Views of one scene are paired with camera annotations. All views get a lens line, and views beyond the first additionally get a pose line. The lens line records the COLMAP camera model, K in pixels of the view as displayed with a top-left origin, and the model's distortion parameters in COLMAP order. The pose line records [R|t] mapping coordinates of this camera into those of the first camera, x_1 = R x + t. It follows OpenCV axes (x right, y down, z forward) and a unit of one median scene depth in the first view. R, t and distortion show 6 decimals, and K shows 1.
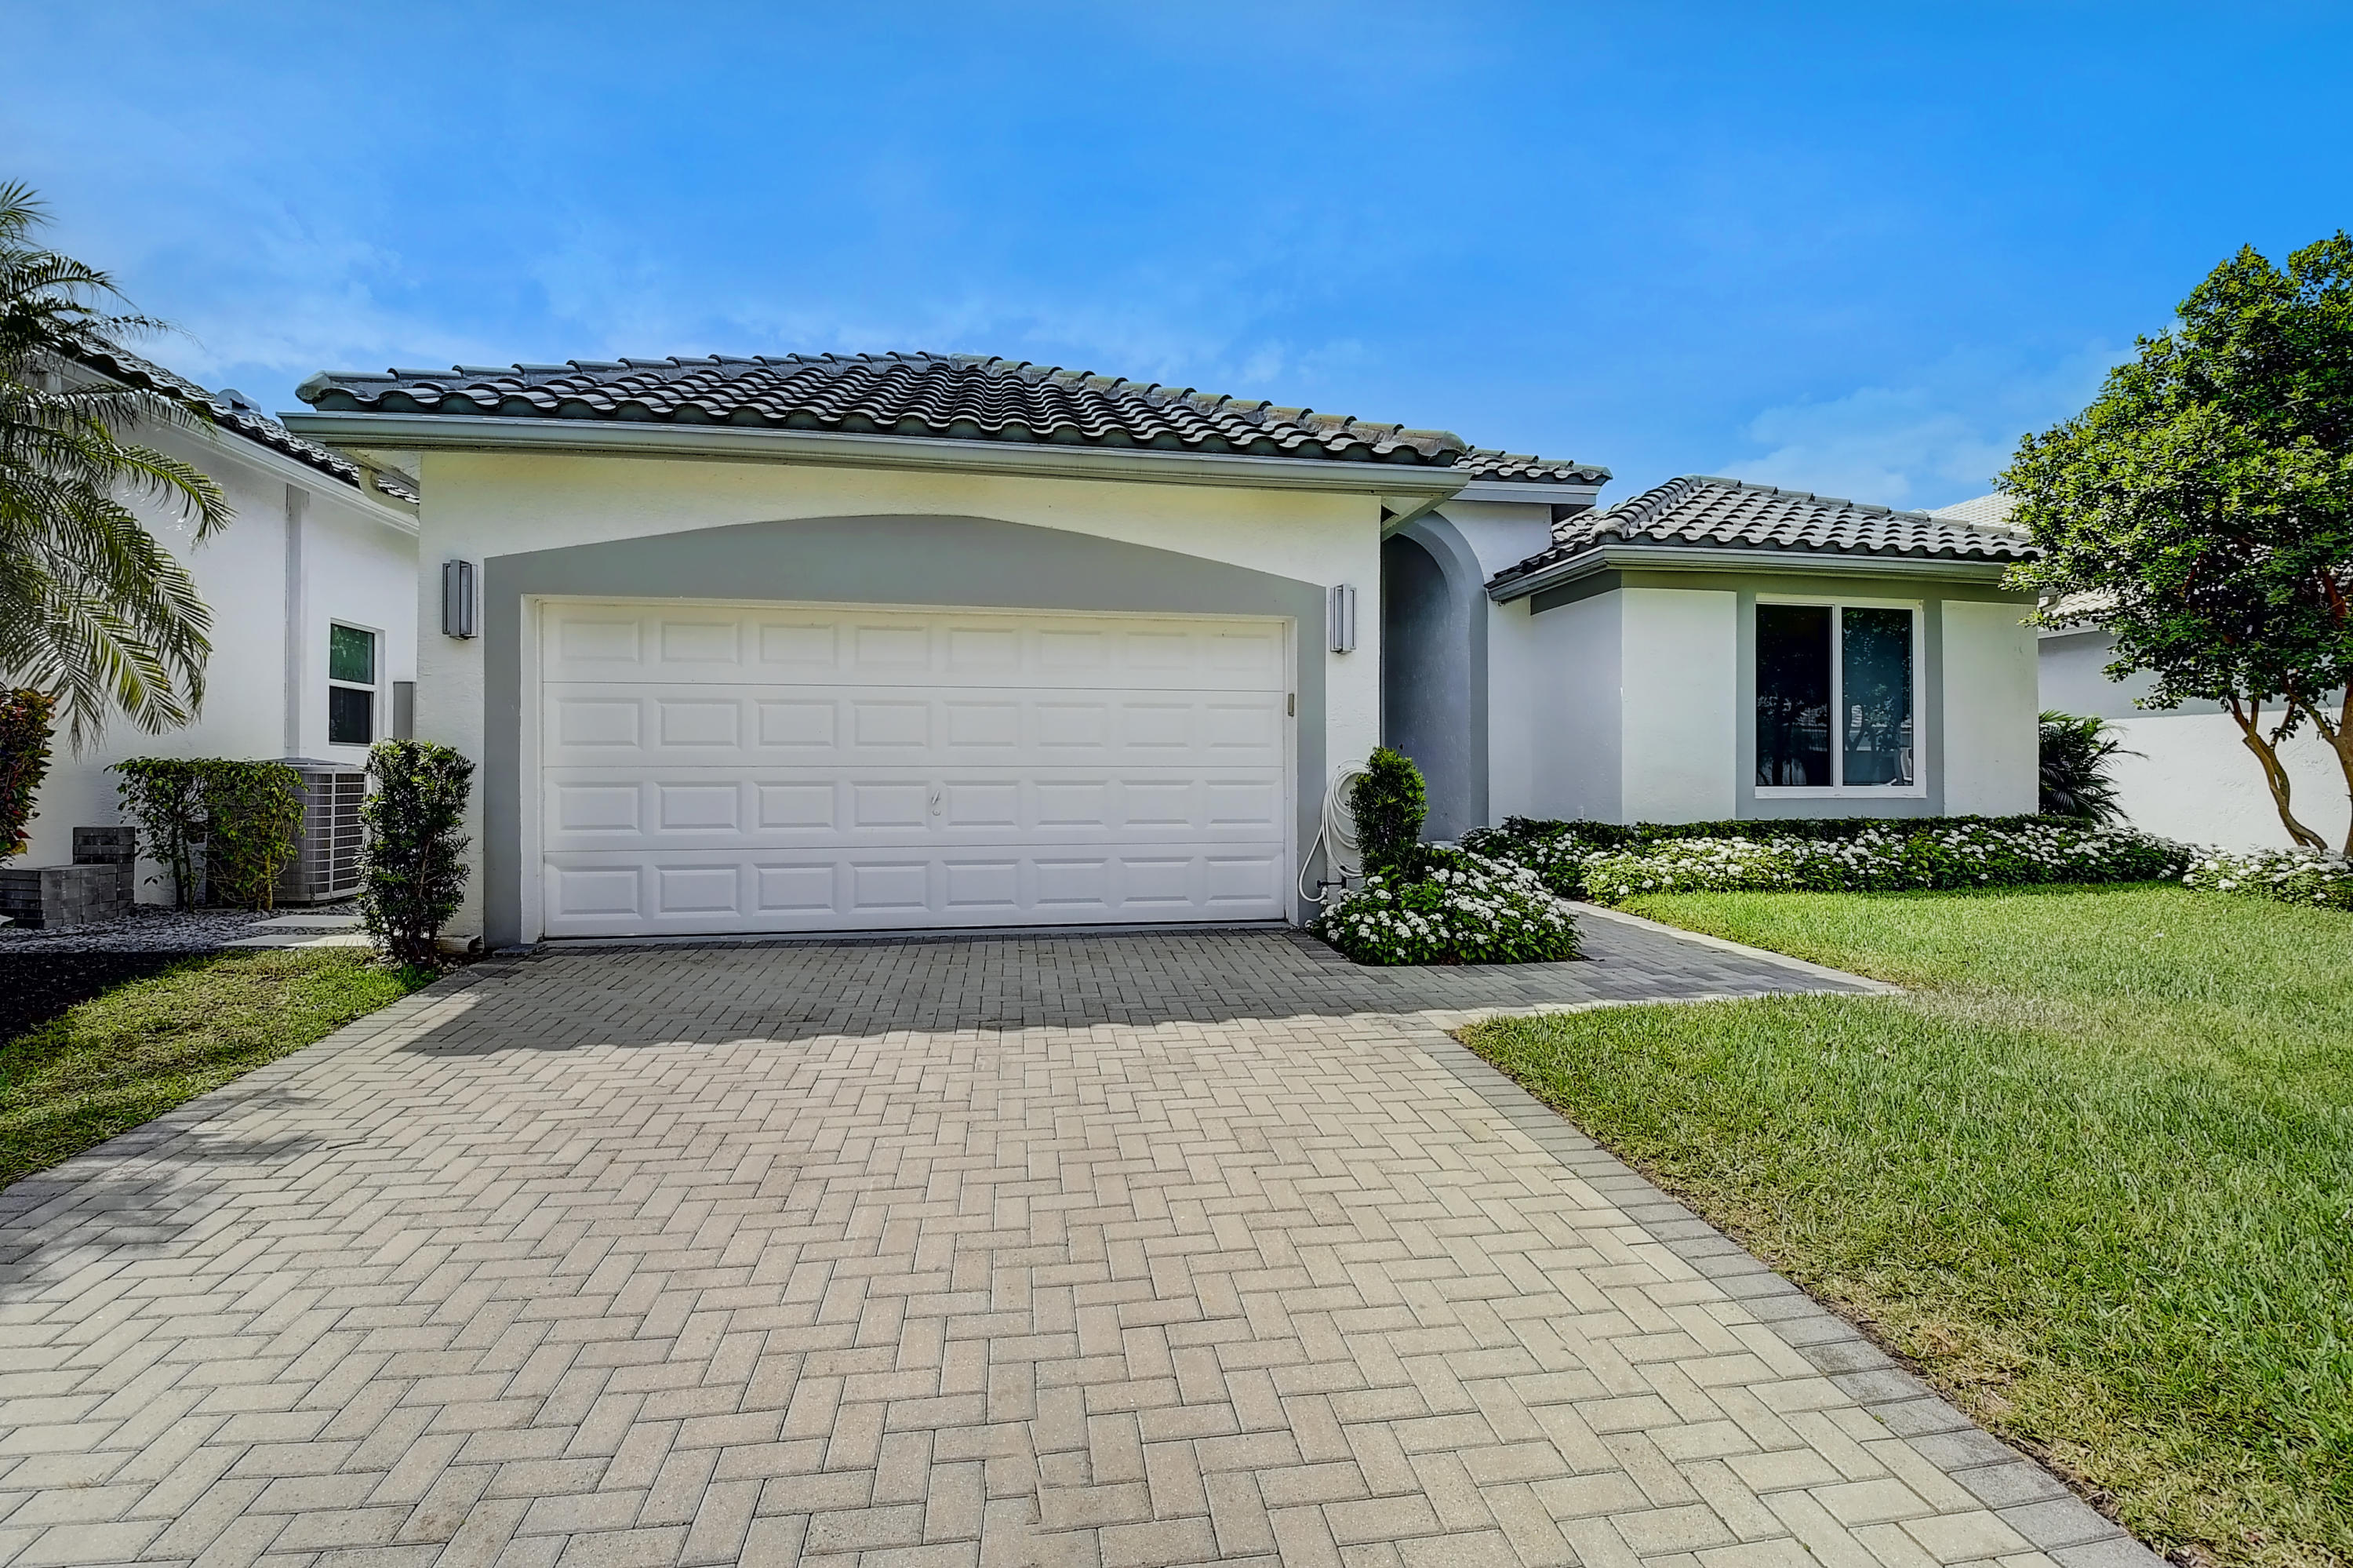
lens RADIAL K [[1055.9, 0, 1175.4], [0, 1055.9, 755.6], [0, 0, 1]] dist [0.012944, -0.022894]
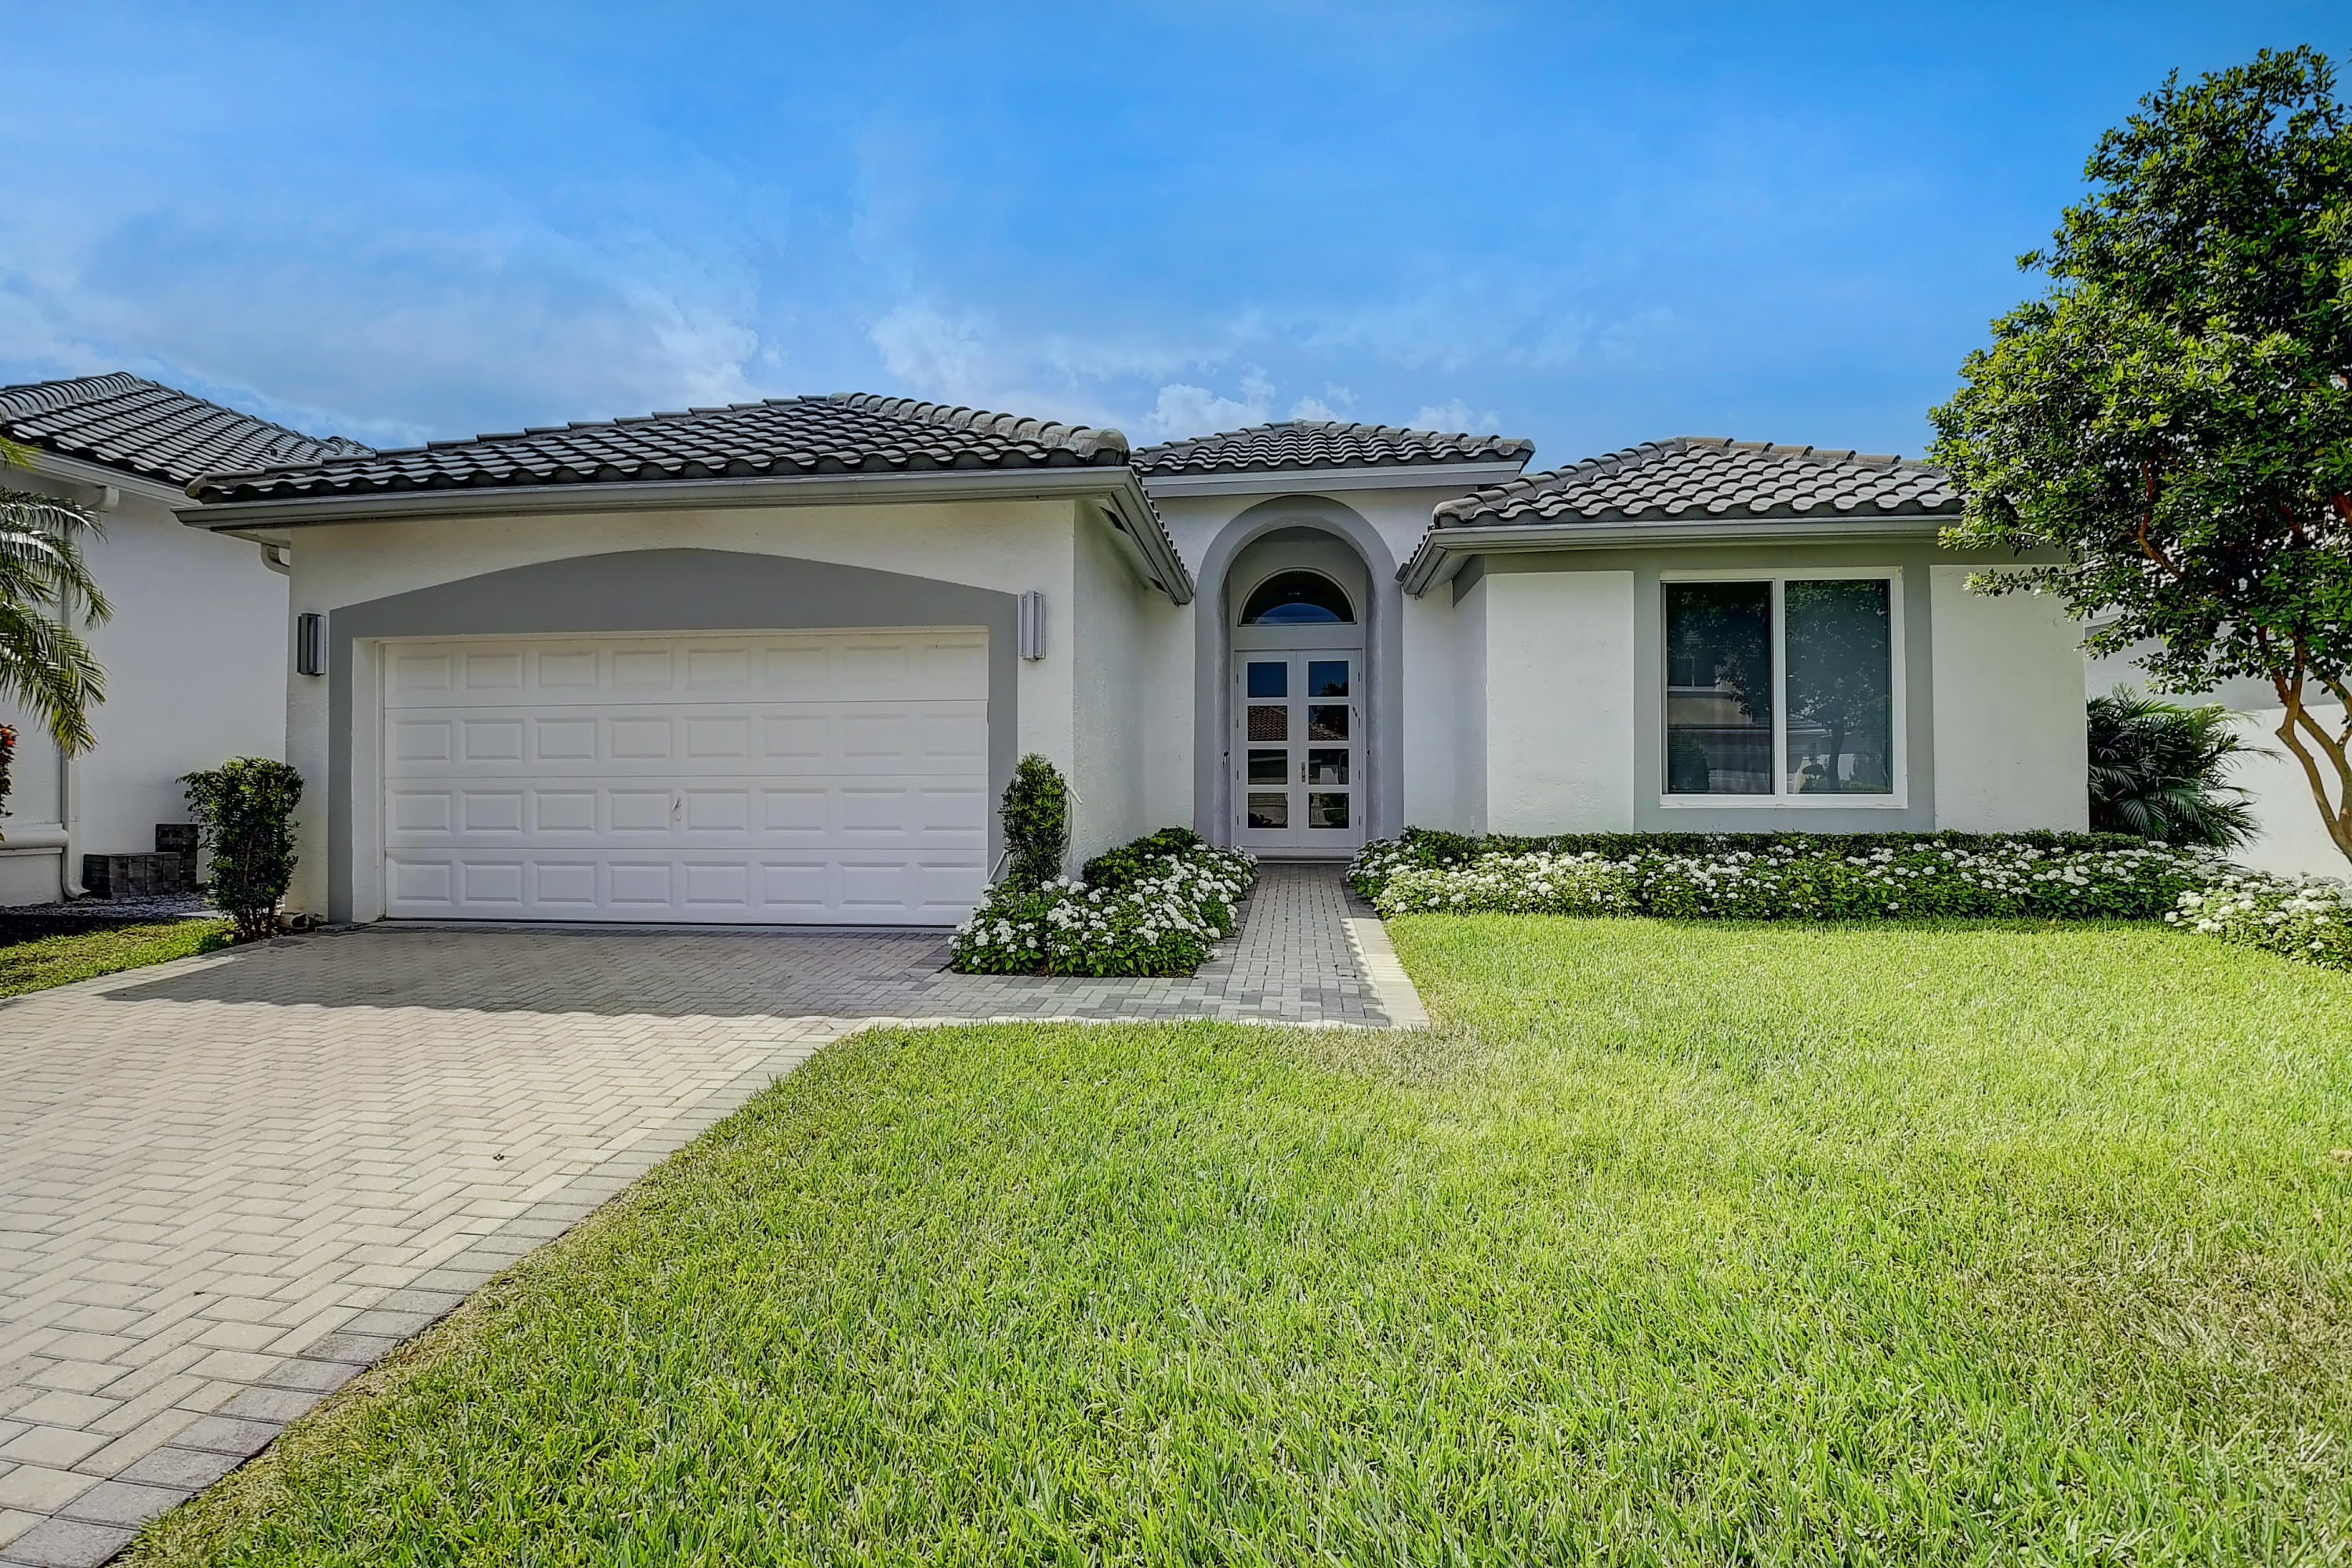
lens RADIAL K [[1055.4, 0, 1174.9], [0, 1055.4, 755.6], [0, 0, 1]] dist [0.012944, -0.022894]
pose [[0.959045, -0.009915, -0.283080, 0.564263], [0.008017, 0.999937, -0.007861, 0.001827], [0.283140, 0.005270, 0.959064, 0.080839]]
